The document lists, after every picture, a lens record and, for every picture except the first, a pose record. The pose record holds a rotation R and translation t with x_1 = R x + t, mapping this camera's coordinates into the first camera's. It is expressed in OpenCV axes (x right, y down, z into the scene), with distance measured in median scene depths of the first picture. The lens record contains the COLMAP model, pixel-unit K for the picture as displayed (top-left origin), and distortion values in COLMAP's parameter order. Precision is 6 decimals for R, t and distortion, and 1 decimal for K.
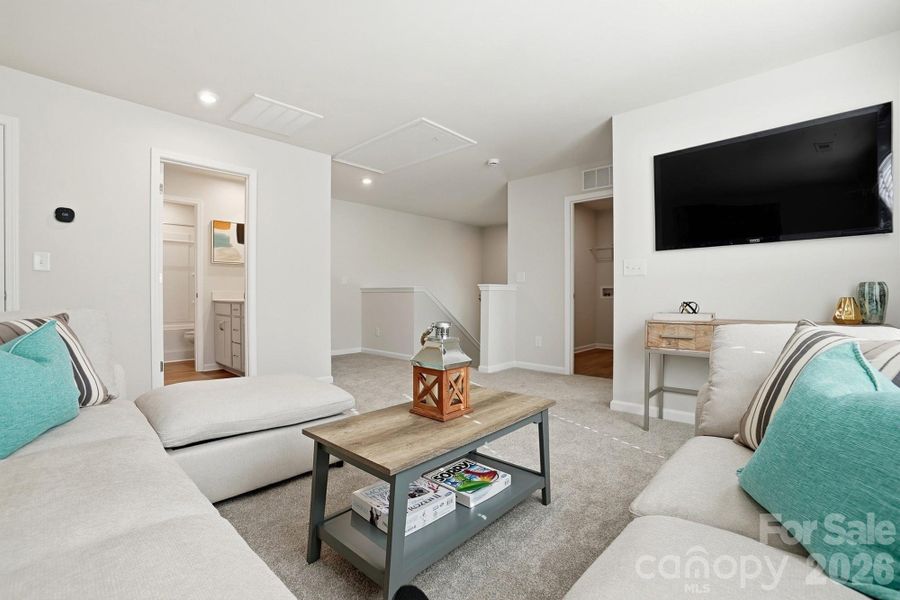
lens RADIAL K [[406.7, 0, 446.2], [0, 406.7, 294.0], [0, 0, 1]] dist [-0.065321, 0.023843]
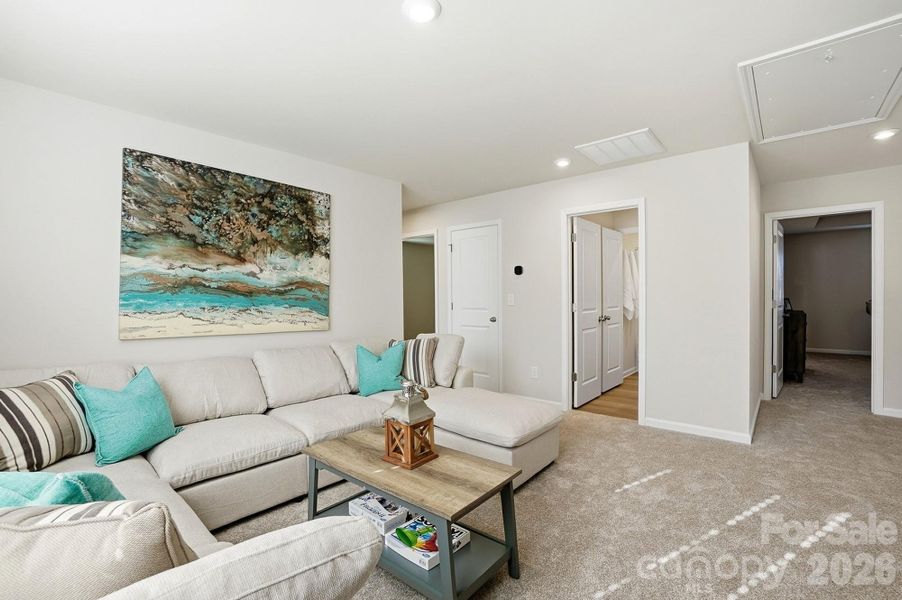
lens RADIAL K [[400.0, 0, 442.6], [0, 400.0, 297.8], [0, 0, 1]] dist [-0.044152, 0.023185]
pose [[0.044879, 0.006087, -0.998974, 0.840743], [0.008441, 0.999943, 0.006472, -0.129591], [0.998957, -0.008723, 0.044825, 0.780952]]
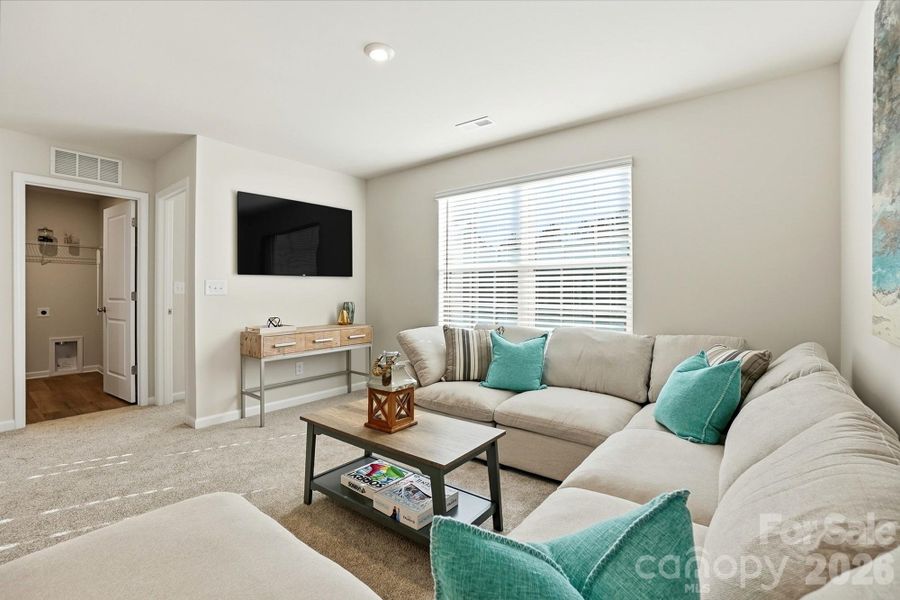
lens RADIAL K [[406.7, 0, 446.2], [0, 406.7, 294.0], [0, 0, 1]] dist [-0.065321, 0.023843]
pose [[-0.099224, -0.013150, 0.994978, -0.938083], [-0.006278, 0.999901, 0.012589, -0.096594], [-0.995045, -0.004998, -0.099296, 0.715119]]
